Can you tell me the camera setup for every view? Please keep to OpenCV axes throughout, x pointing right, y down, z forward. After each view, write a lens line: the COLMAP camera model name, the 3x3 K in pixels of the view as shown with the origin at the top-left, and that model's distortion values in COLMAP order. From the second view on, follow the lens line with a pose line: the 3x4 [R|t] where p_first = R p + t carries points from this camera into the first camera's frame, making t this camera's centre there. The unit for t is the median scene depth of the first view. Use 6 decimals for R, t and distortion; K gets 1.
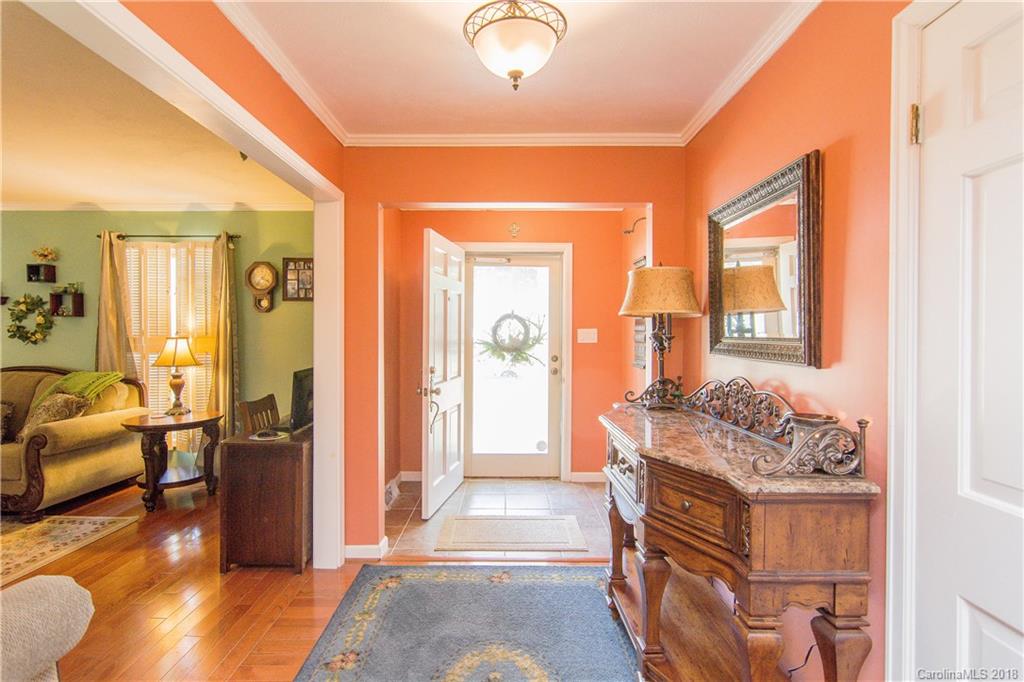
lens RADIAL K [[499.3, 0, 509.0], [0, 499.3, 340.0], [0, 0, 1]] dist [-0.000812, 0.000620]
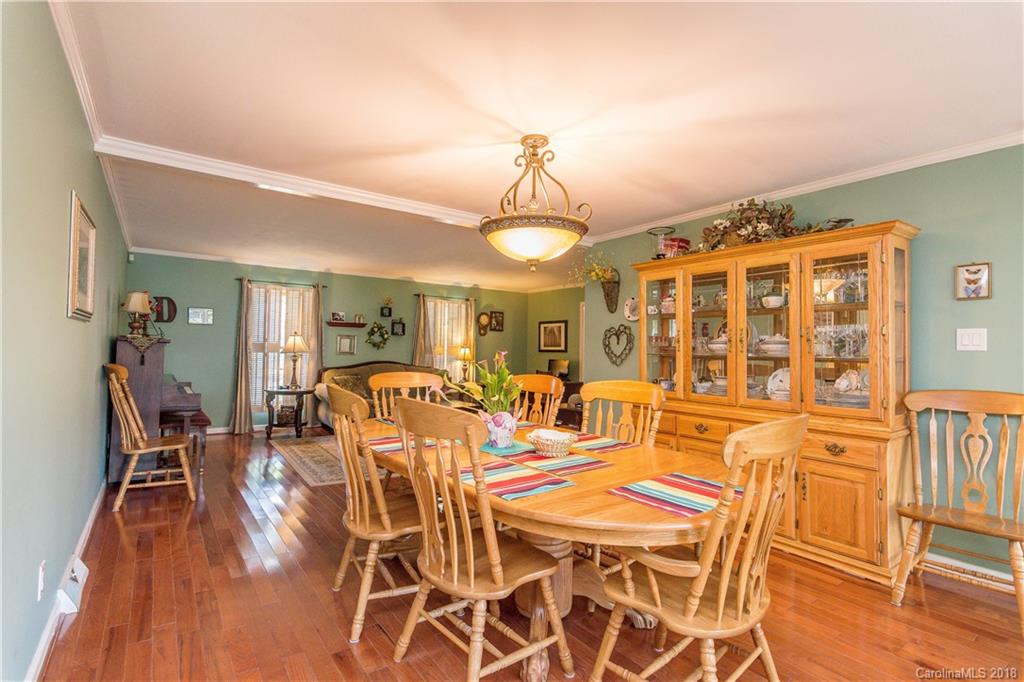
lens RADIAL K [[499.3, 0, 509.0], [0, 499.3, 340.0], [0, 0, 1]] dist [-0.000812, 0.000620]
pose [[0.806557, 0.024802, 0.590636, -1.670929], [0.000603, 0.999084, -0.042777, 0.053799], [-0.591156, 0.034858, 0.805803, -0.791695]]
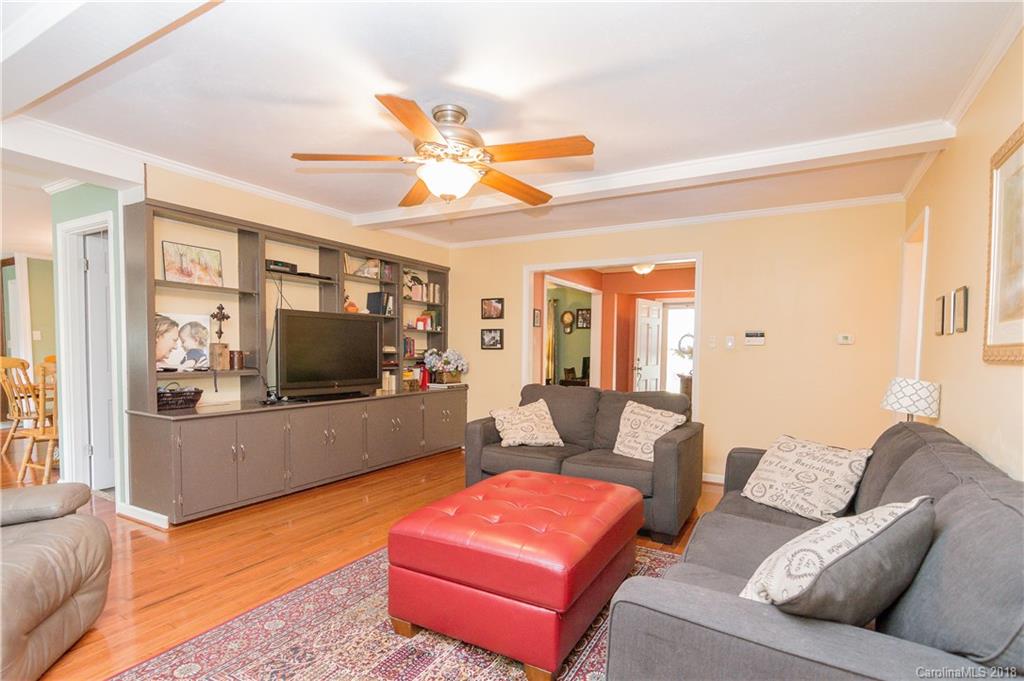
lens RADIAL K [[499.3, 0, 509.0], [0, 499.3, 339.5], [0, 0, 1]] dist [-0.000812, 0.000620]
pose [[0.870985, 0.005885, -0.491273, 0.374045], [-0.021792, 0.999407, -0.026664, 0.035247], [0.490825, 0.033930, 0.870597, -1.067813]]
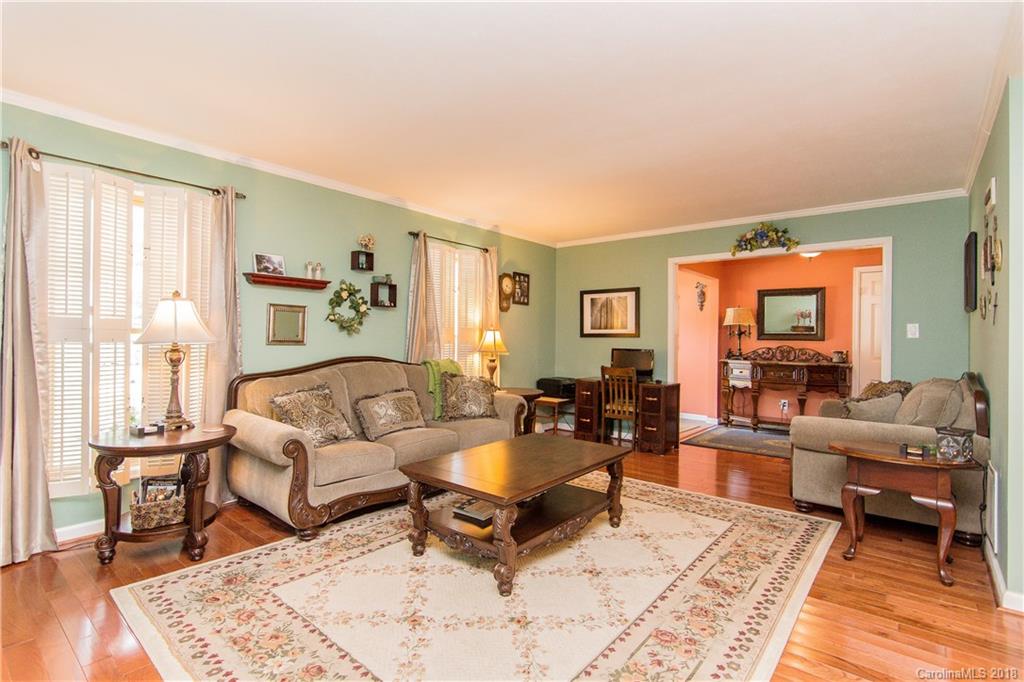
lens RADIAL K [[499.3, 0, 509.0], [0, 499.3, 340.0], [0, 0, 1]] dist [-0.000812, 0.000620]
pose [[0.629701, 0.002506, 0.776834, -1.507569], [0.013290, 0.999814, -0.013998, 0.037239], [-0.776724, 0.019139, 0.629550, 0.170756]]
